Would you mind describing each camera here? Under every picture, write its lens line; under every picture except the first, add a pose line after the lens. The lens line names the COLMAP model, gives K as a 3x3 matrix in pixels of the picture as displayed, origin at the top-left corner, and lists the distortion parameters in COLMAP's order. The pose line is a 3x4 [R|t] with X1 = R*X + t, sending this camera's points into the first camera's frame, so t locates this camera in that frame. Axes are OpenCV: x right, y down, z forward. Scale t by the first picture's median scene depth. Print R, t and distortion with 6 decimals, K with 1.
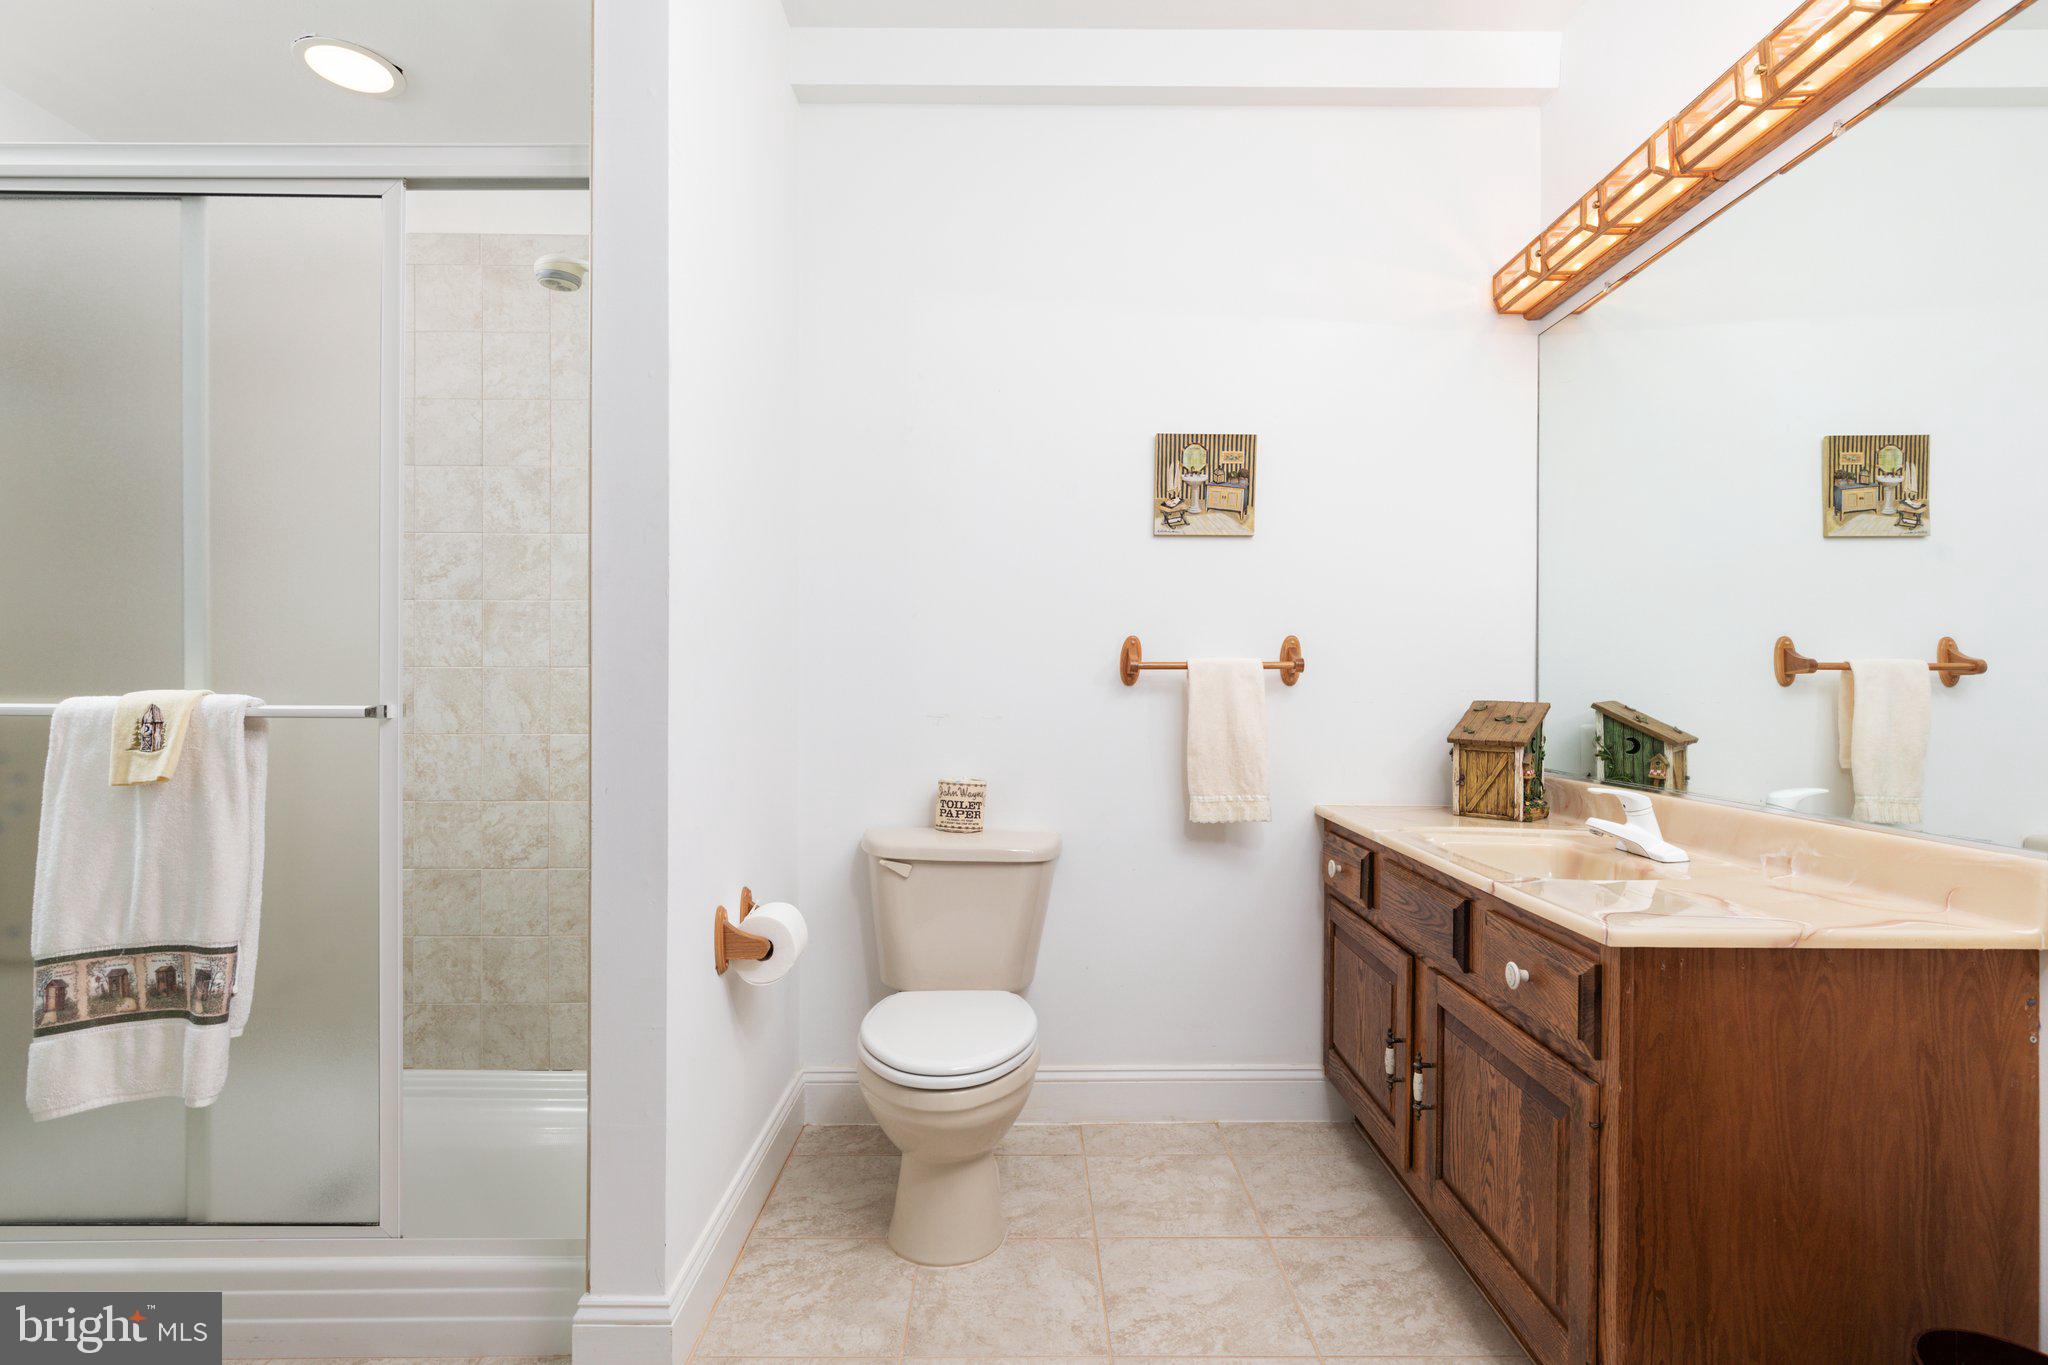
lens RADIAL K [[982.3, 0, 1017.5], [0, 982.3, 687.9], [0, 0, 1]] dist [0.003269, 0.000205]
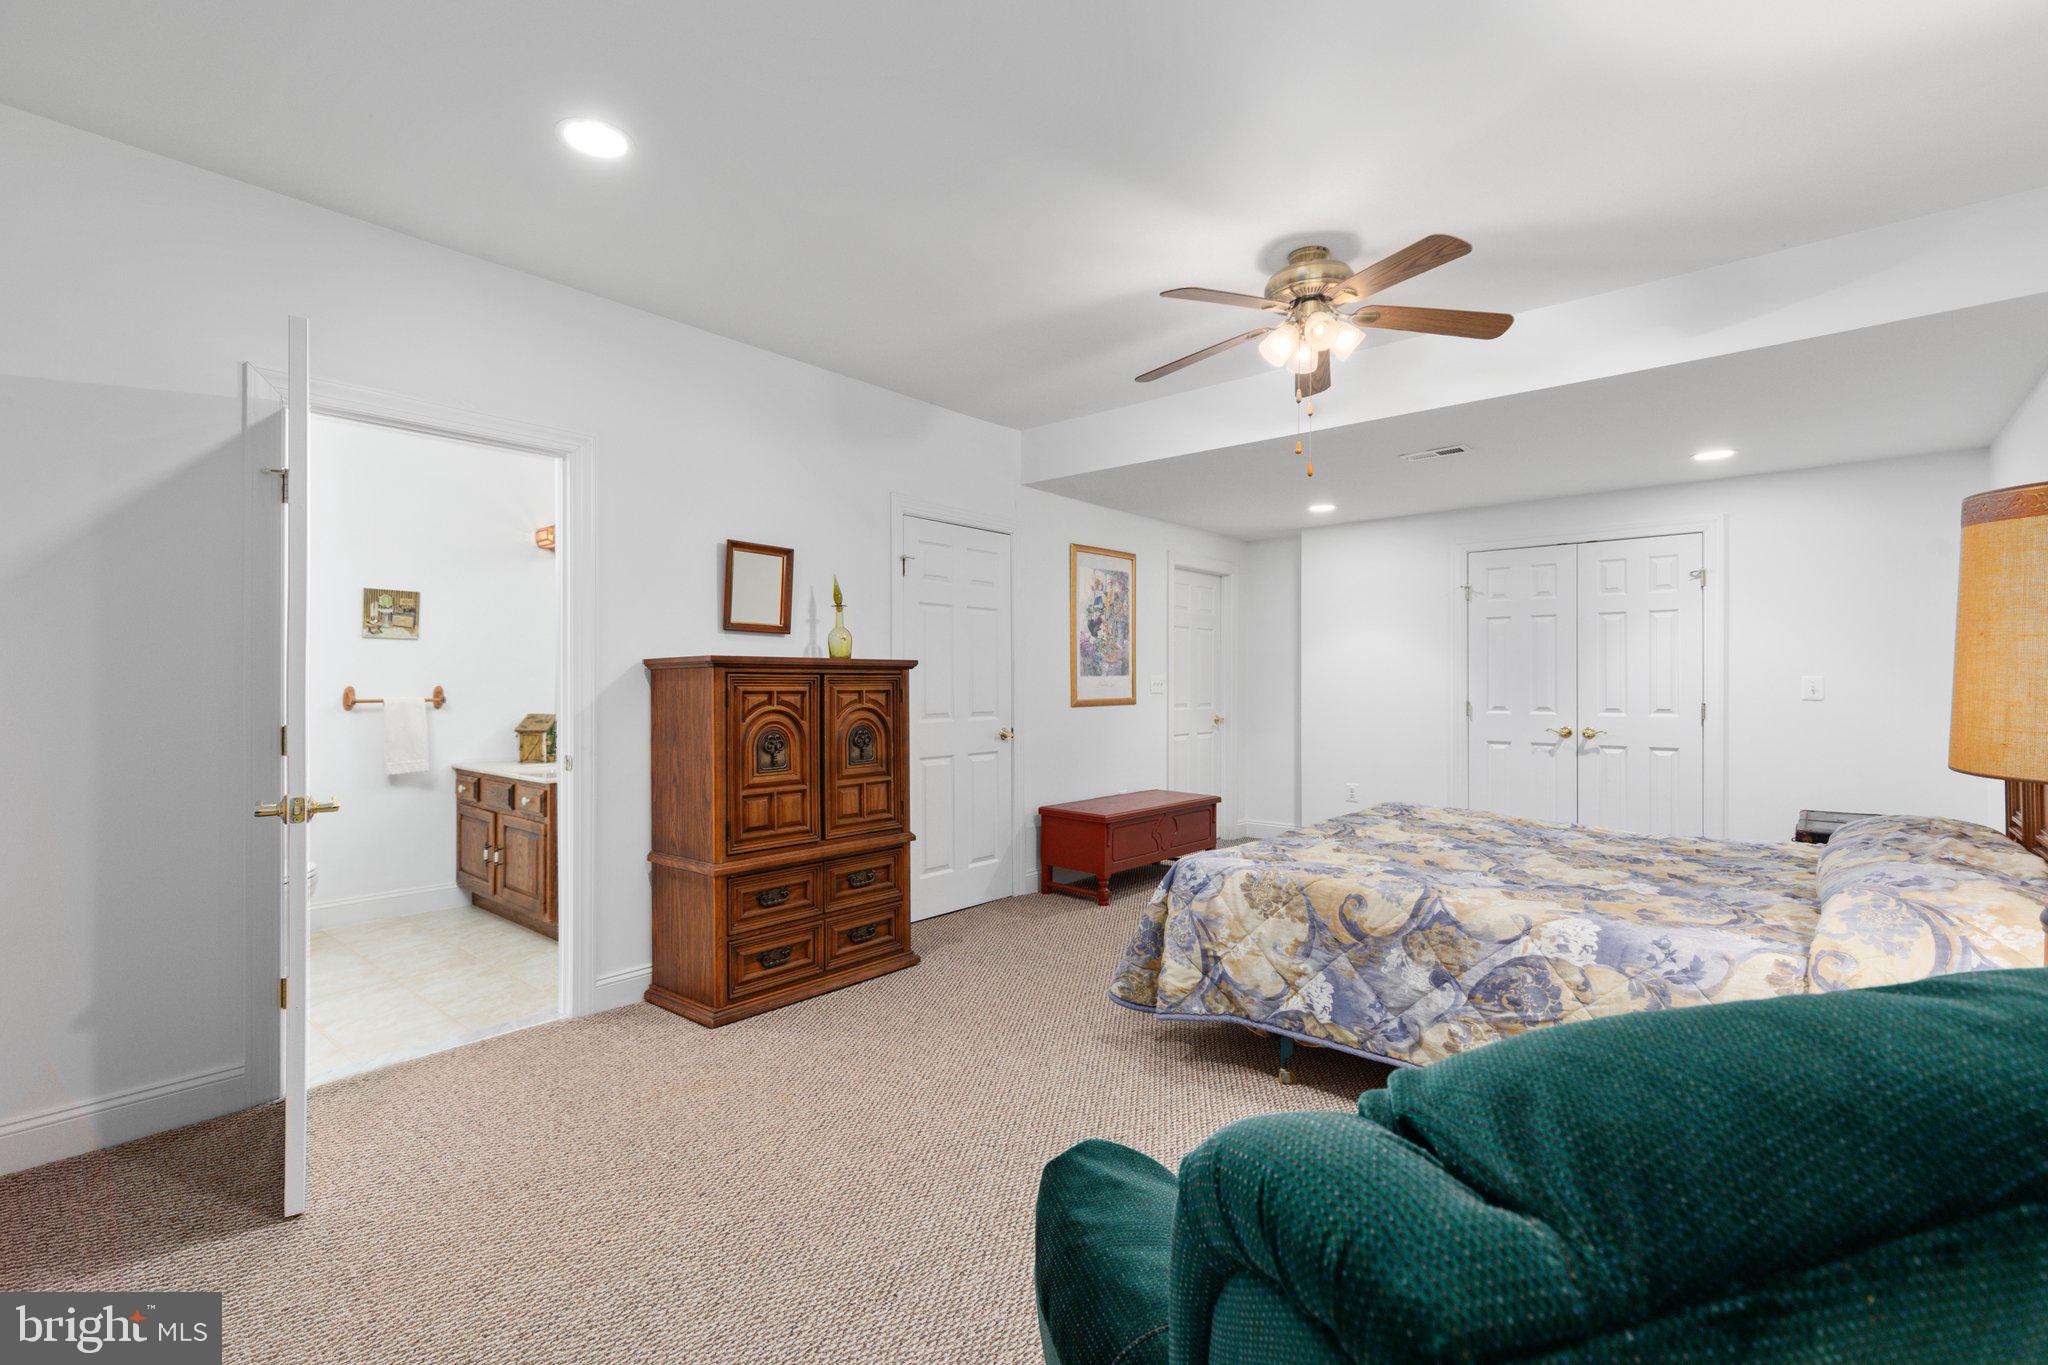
lens RADIAL K [[924.8, 0, 1010.0], [0, 924.8, 688.2], [0, 0, 1]] dist [0.011198, -0.000323]
pose [[0.659565, -0.005440, 0.751628, -0.453914], [0.005760, 0.999981, 0.002183, -0.047700], [-0.751626, 0.002890, 0.659583, -1.370741]]
